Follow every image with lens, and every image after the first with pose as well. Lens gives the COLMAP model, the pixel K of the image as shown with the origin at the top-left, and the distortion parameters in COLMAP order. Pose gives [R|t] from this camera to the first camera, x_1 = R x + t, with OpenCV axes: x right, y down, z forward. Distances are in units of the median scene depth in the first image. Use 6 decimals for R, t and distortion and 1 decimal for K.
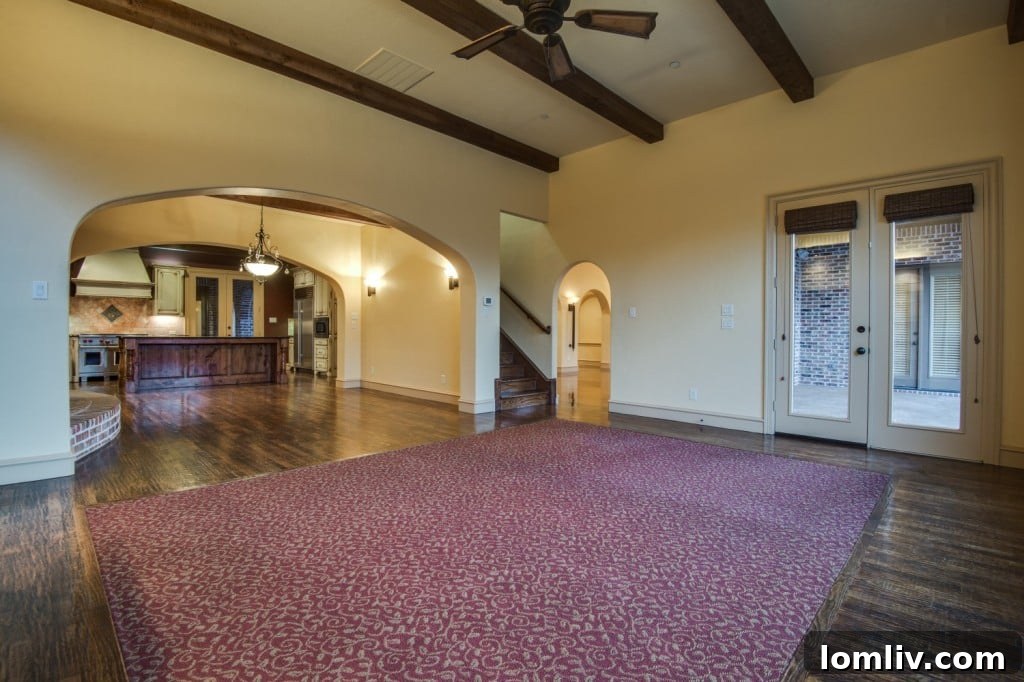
lens RADIAL K [[479.4, 0, 514.8], [0, 479.4, 335.2], [0, 0, 1]] dist [-0.022531, -0.006459]
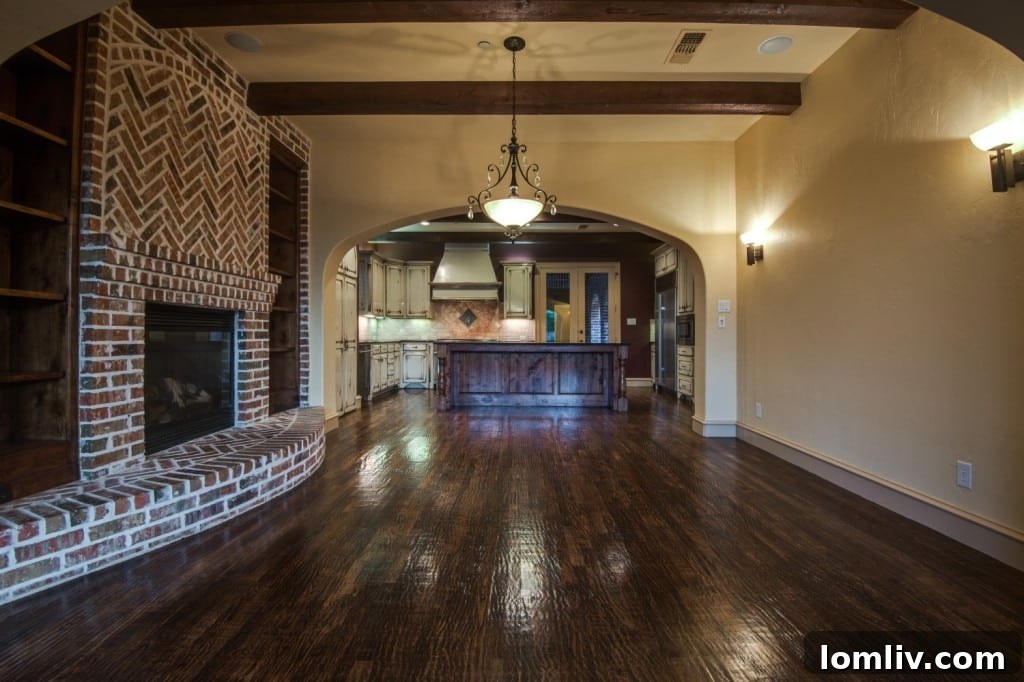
lens RADIAL K [[479.4, 0, 511.7], [0, 479.4, 332.8], [0, 0, 1]] dist [-0.022531, -0.006459]
pose [[0.690285, -0.011140, -0.723451, -0.099925], [-0.002765, 0.999834, -0.018034, 0.001295], [0.723532, 0.014449, 0.690140, 0.410304]]
